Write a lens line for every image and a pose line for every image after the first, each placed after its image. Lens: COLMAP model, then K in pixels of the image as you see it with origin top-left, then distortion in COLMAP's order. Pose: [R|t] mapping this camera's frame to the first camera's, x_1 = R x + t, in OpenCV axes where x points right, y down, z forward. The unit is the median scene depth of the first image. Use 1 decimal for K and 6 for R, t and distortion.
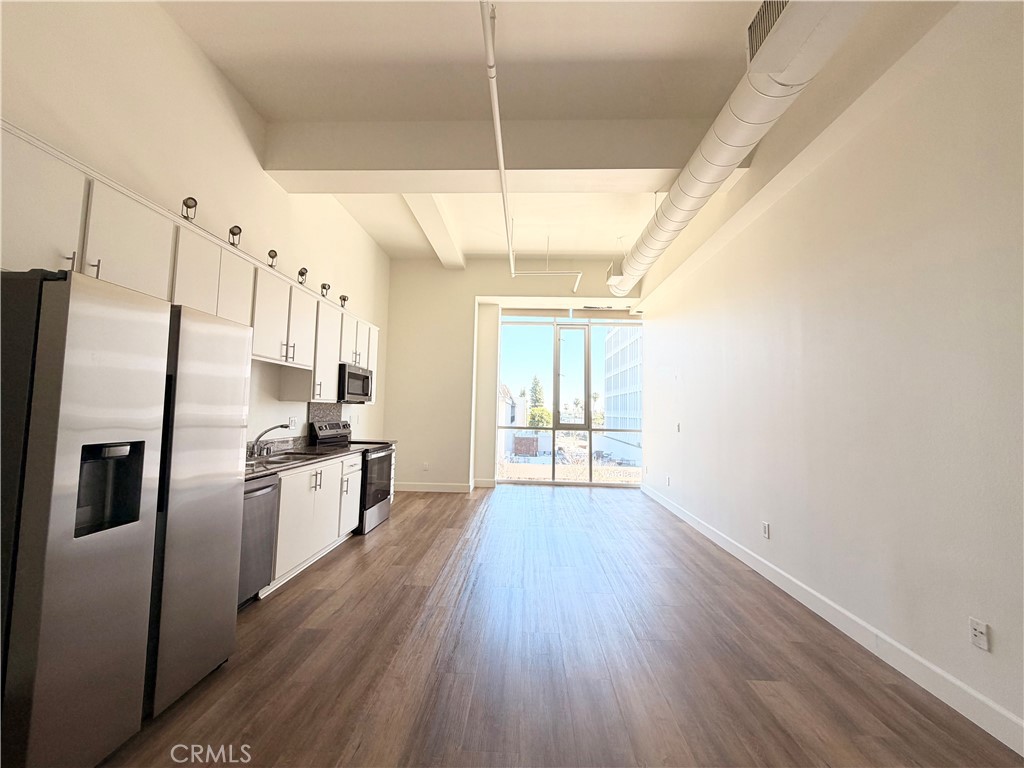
lens RADIAL K [[406.4, 0, 509.2], [0, 406.4, 382.9], [0, 0, 1]] dist [-0.001812, -0.000098]
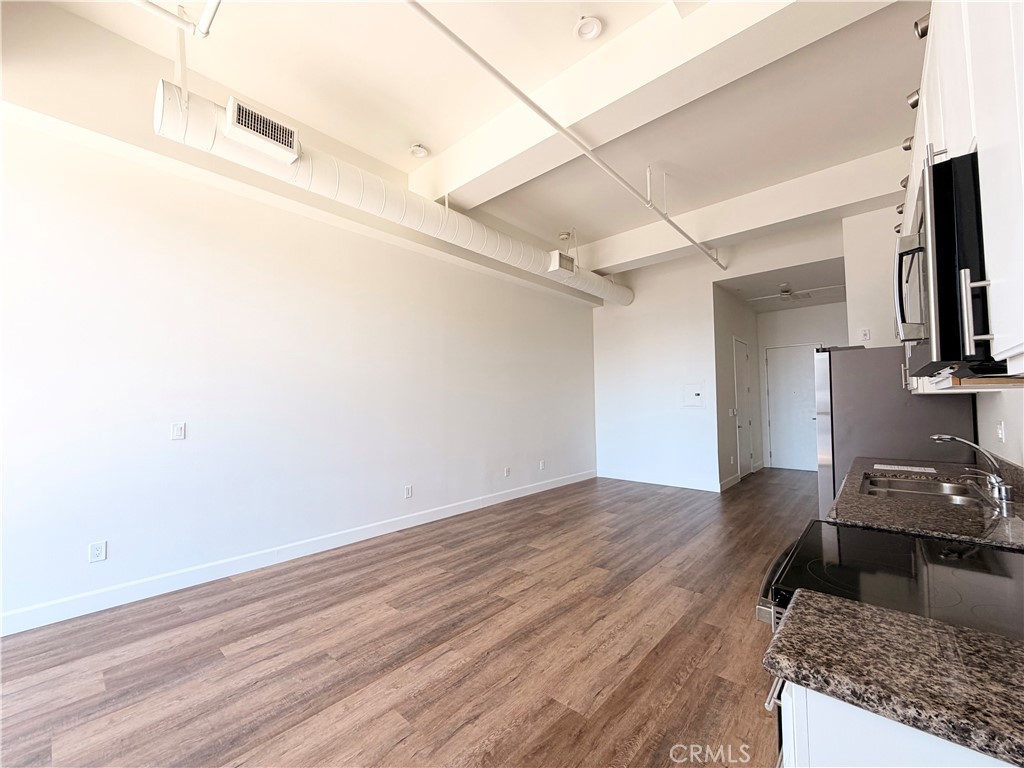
lens RADIAL K [[406.4, 0, 510.7], [0, 406.4, 383.4], [0, 0, 1]] dist [-0.001812, -0.000098]
pose [[-0.771034, 0.020601, 0.636460, -0.380752], [-0.050383, 0.994370, -0.093222, 0.096317], [-0.634798, -0.103944, -0.765655, 1.485757]]
